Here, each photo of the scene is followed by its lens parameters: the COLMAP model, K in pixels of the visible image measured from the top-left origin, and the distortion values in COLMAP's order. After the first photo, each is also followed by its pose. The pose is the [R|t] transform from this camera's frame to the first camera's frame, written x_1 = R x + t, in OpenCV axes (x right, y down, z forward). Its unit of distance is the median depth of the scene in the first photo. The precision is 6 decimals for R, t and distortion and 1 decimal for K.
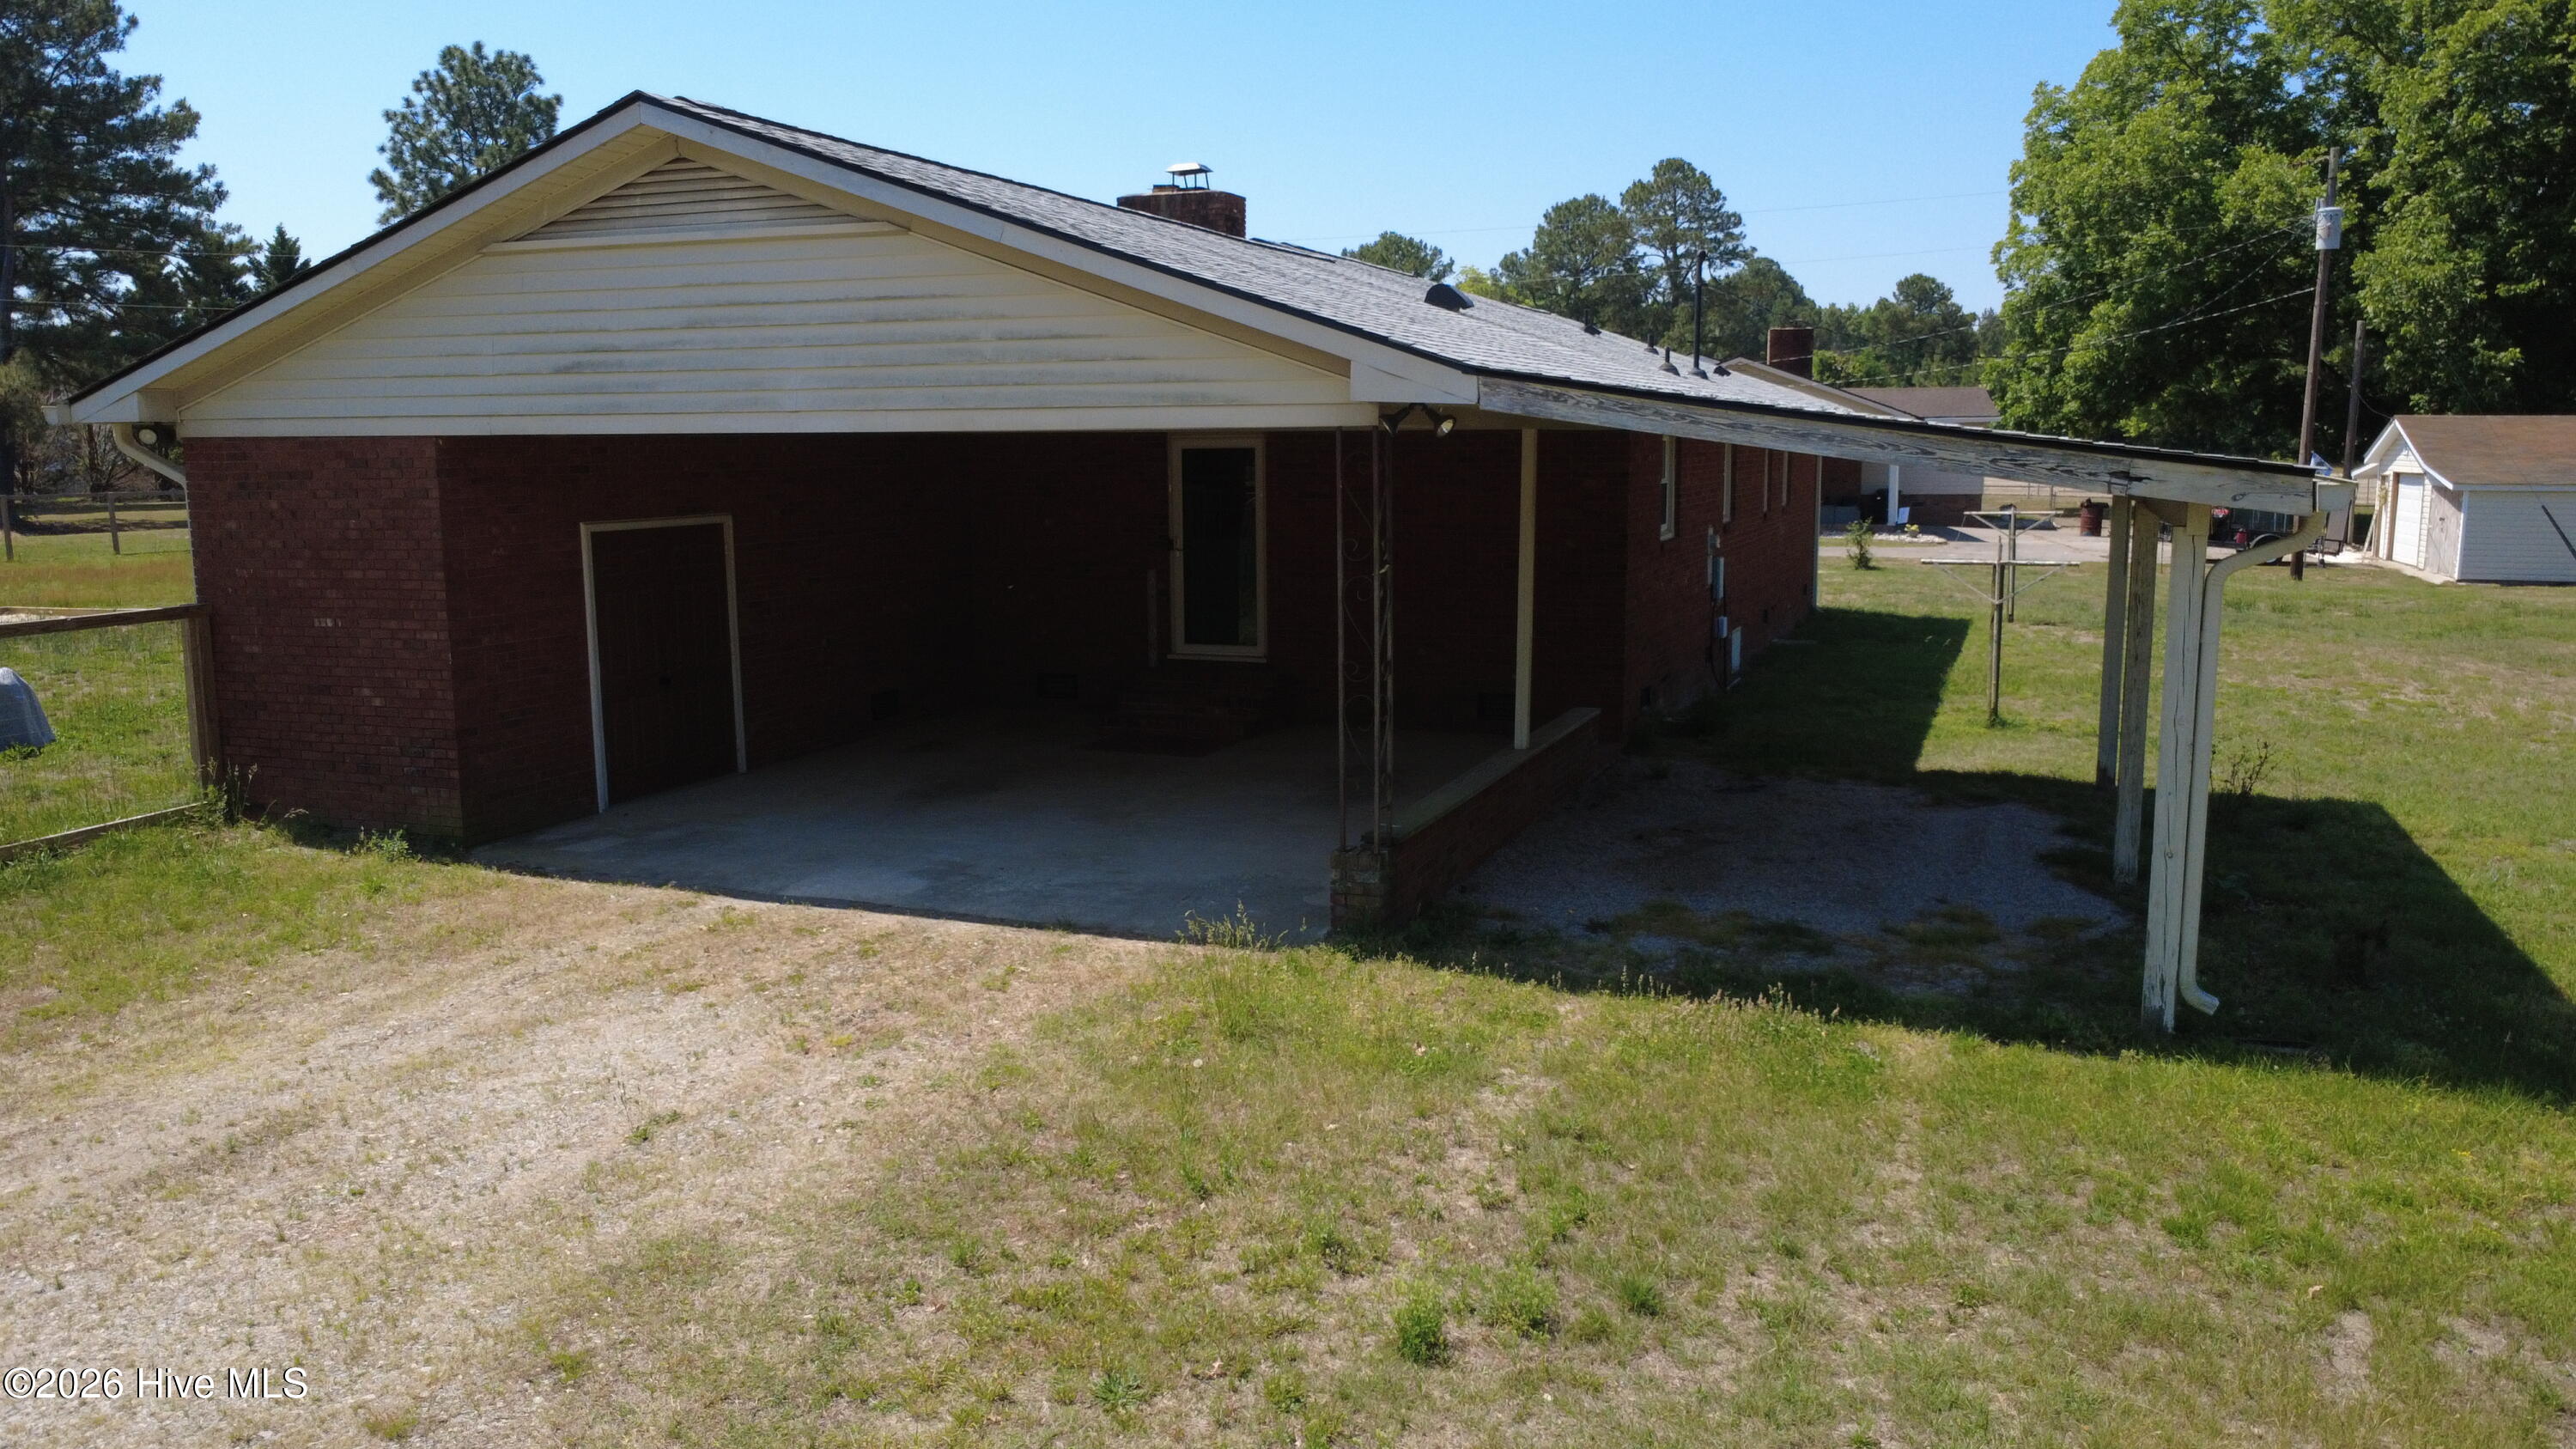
lens RADIAL K [[1878.6, 0, 1282.1], [0, 1878.6, 726.1], [0, 0, 1]] dist [-0.006690, 0.009606]
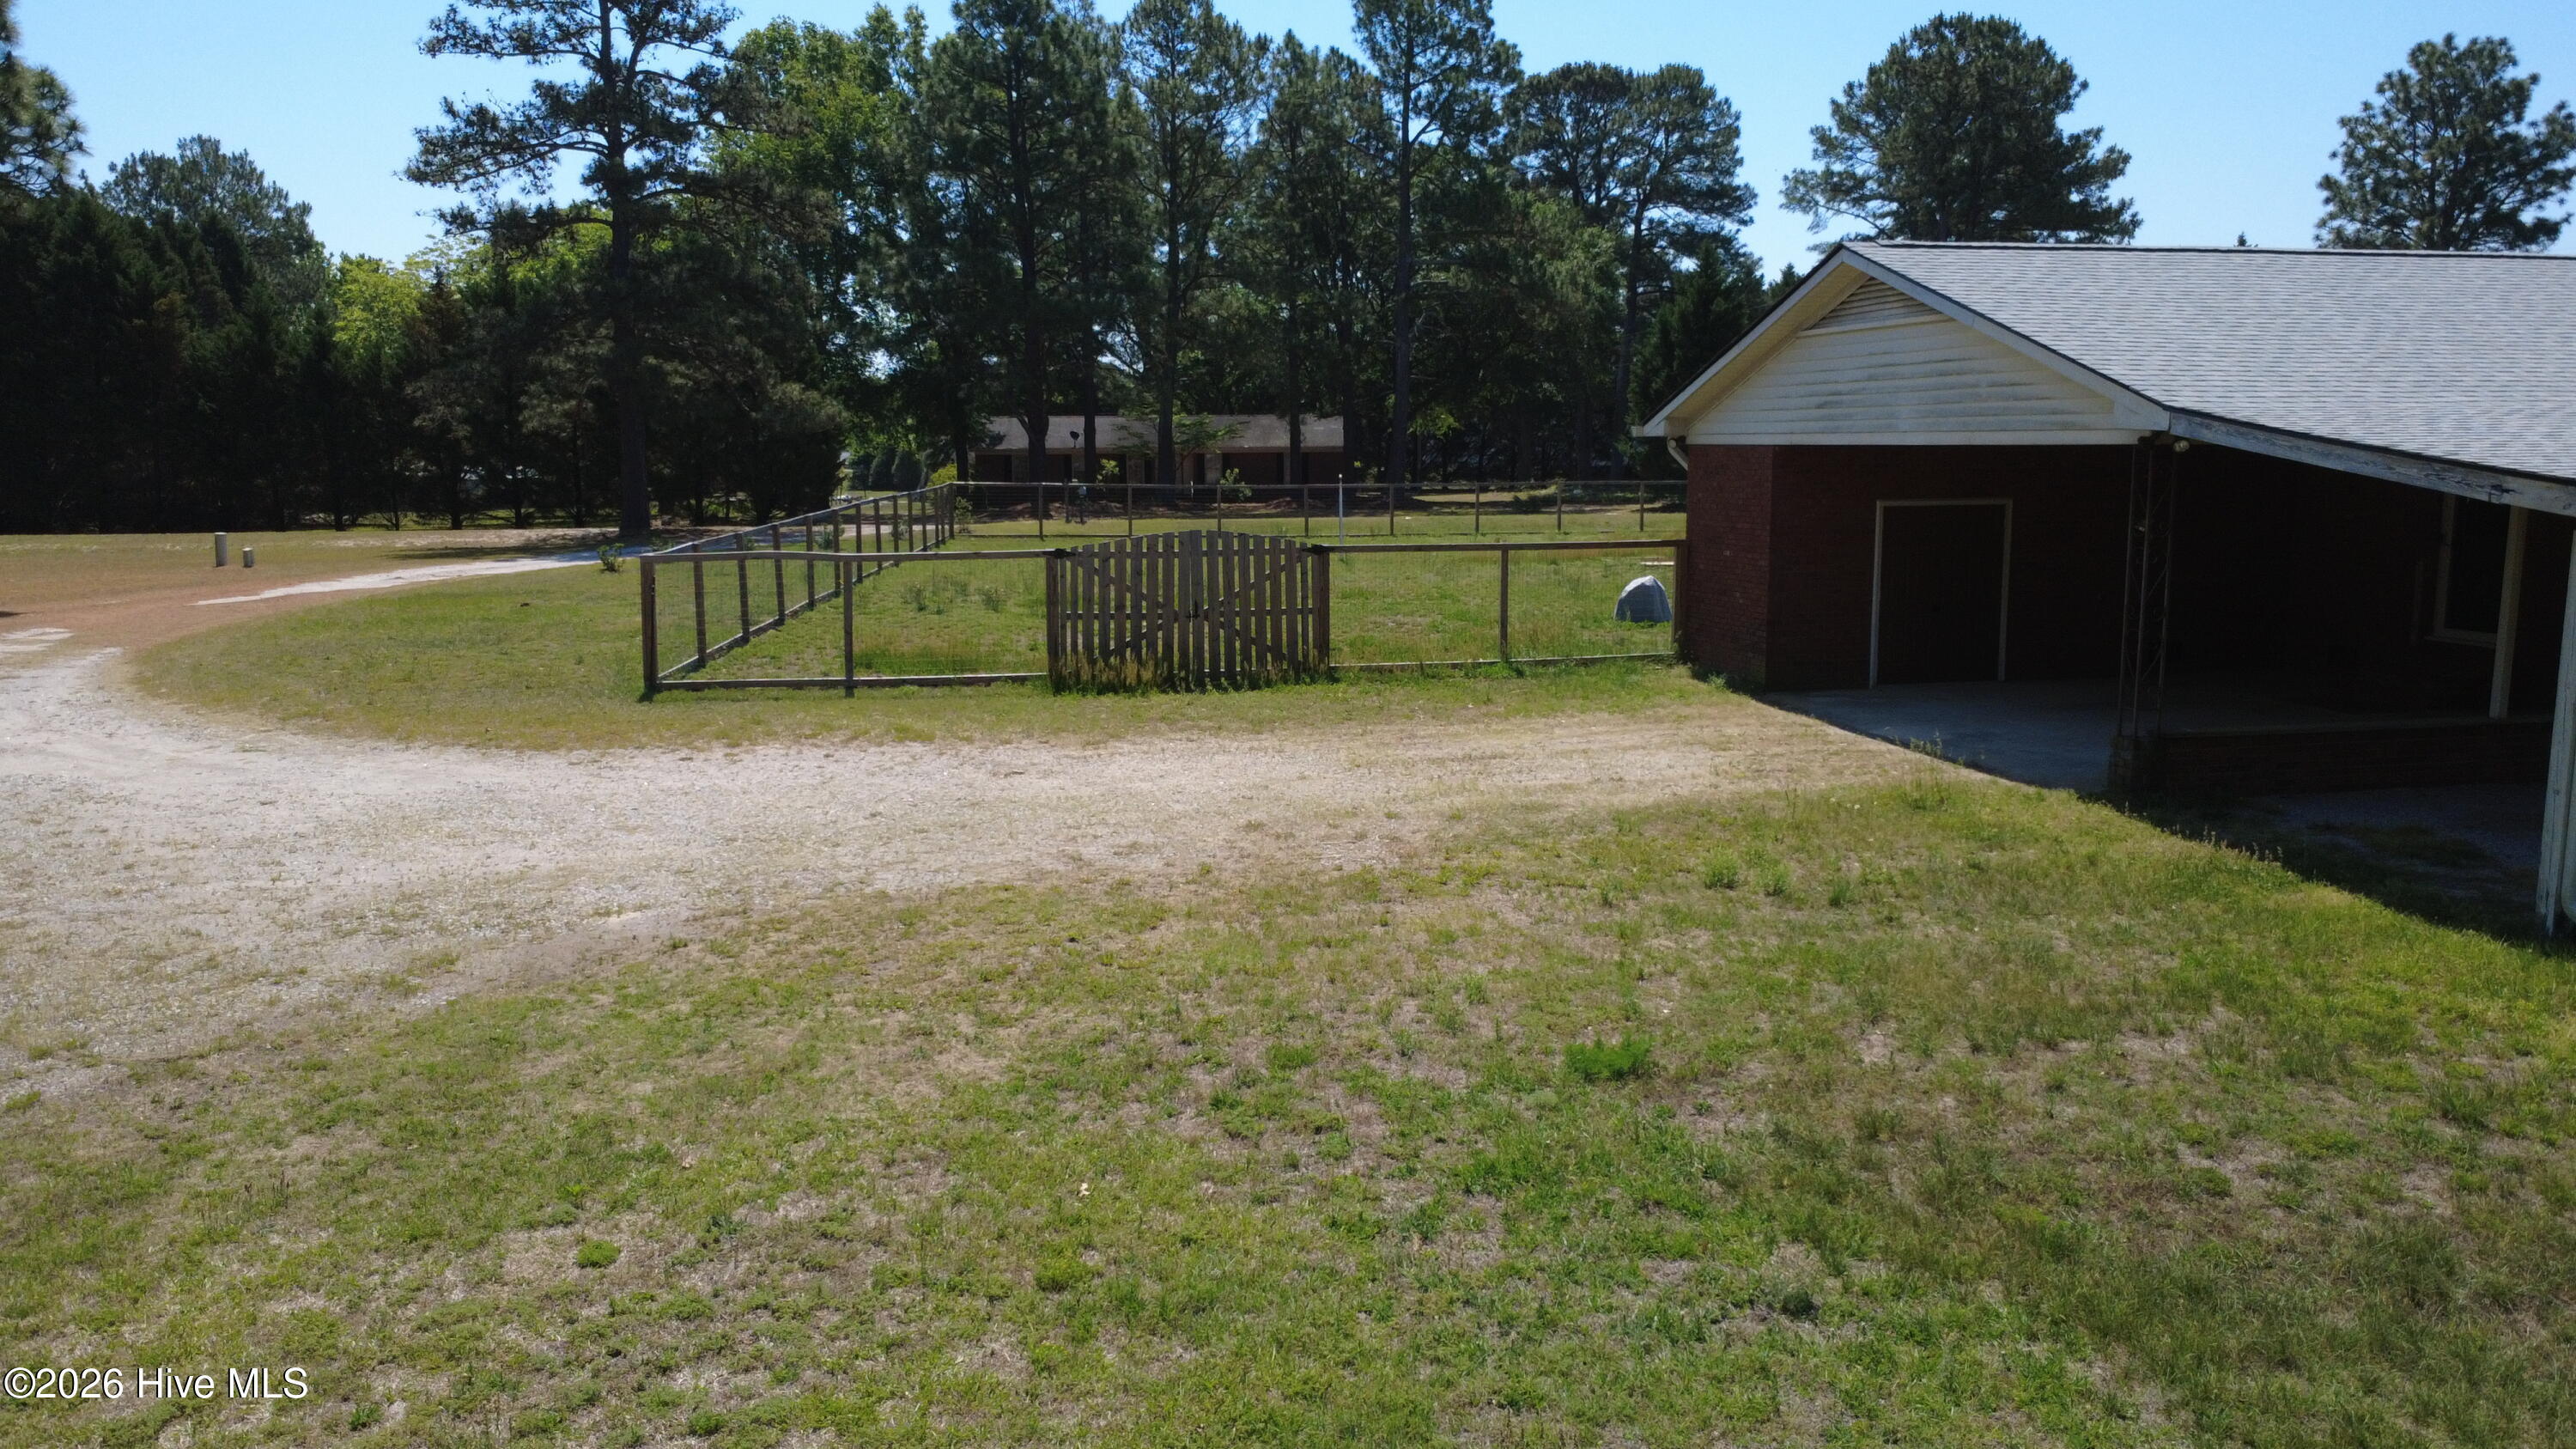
lens RADIAL K [[1878.6, 0, 1288.6], [0, 1878.6, 723.2], [0, 0, 1]] dist [-0.006690, 0.009606]
pose [[0.545597, 0.127403, -0.828307, 0.594878], [-0.124317, 0.989746, 0.070347, 0.023069], [0.828776, 0.064591, 0.555841, -0.228153]]
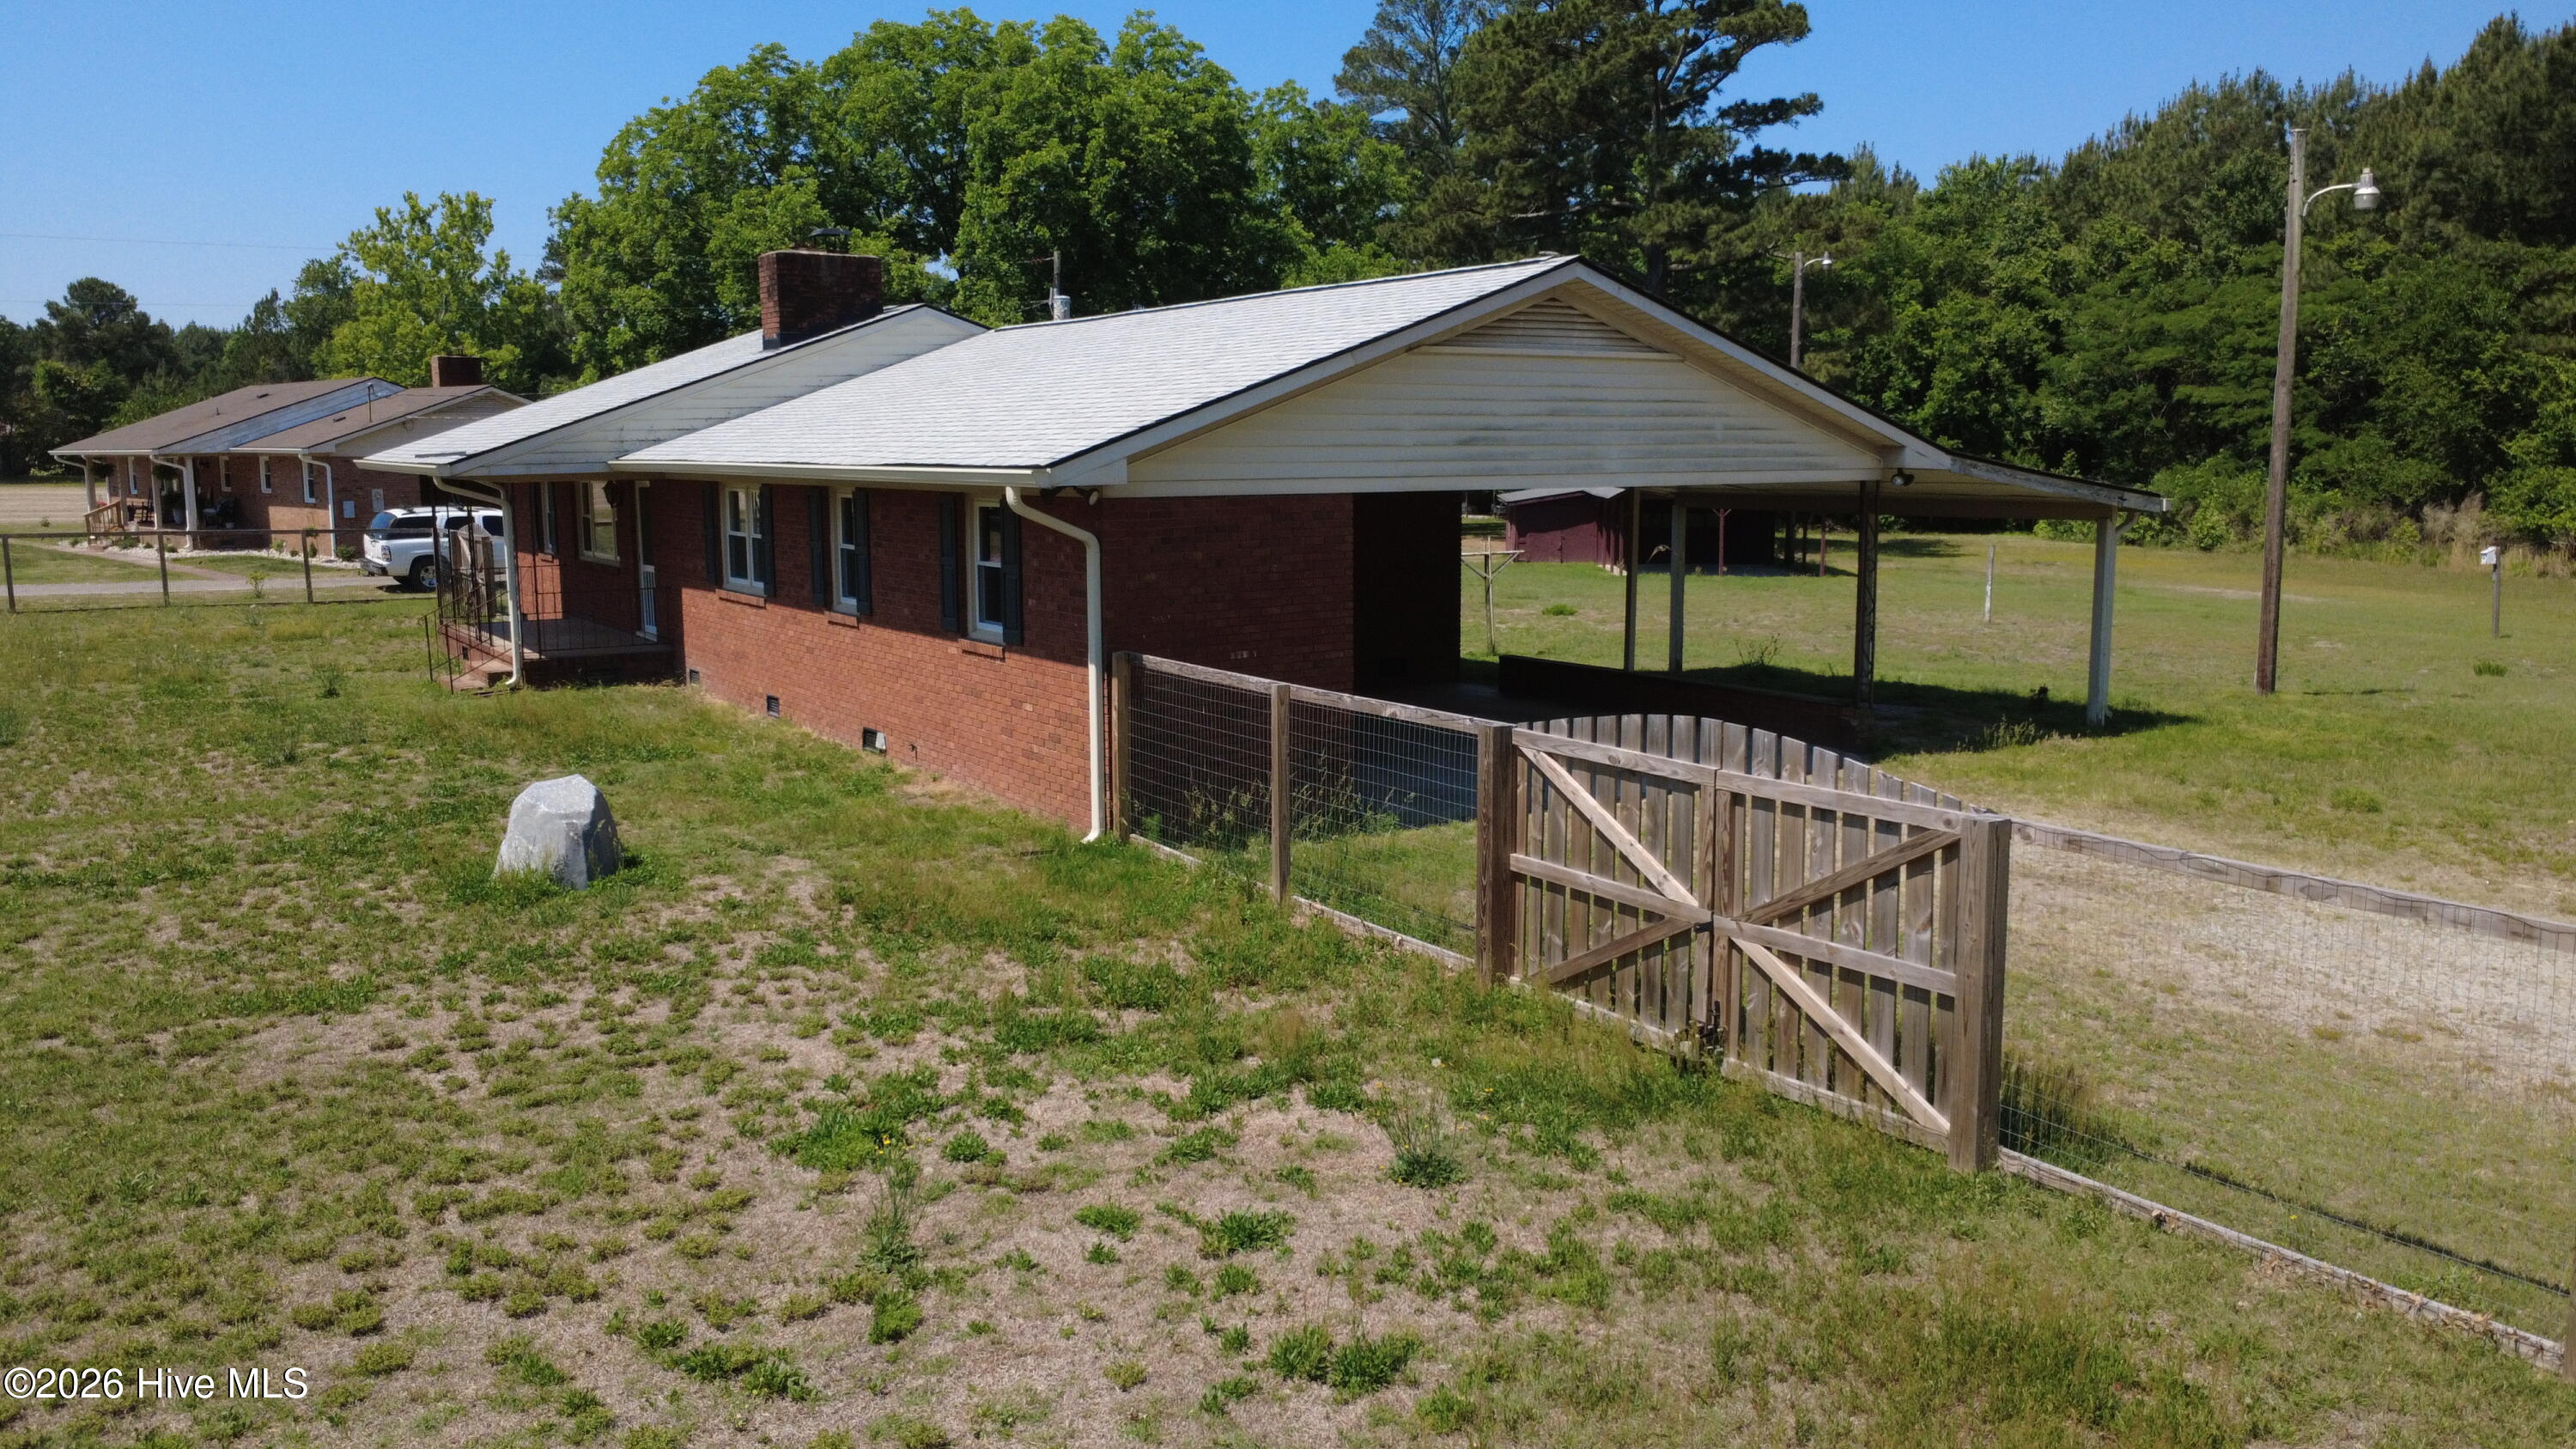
lens RADIAL K [[1878.6, 0, 1288.7], [0, 1878.6, 721.0], [0, 0, 1]] dist [-0.006690, 0.009606]
pose [[0.597760, -0.113097, 0.793658, -1.185267], [0.122813, 0.991232, 0.048752, -0.056716], [-0.792212, 0.068330, 0.606408, 0.232397]]
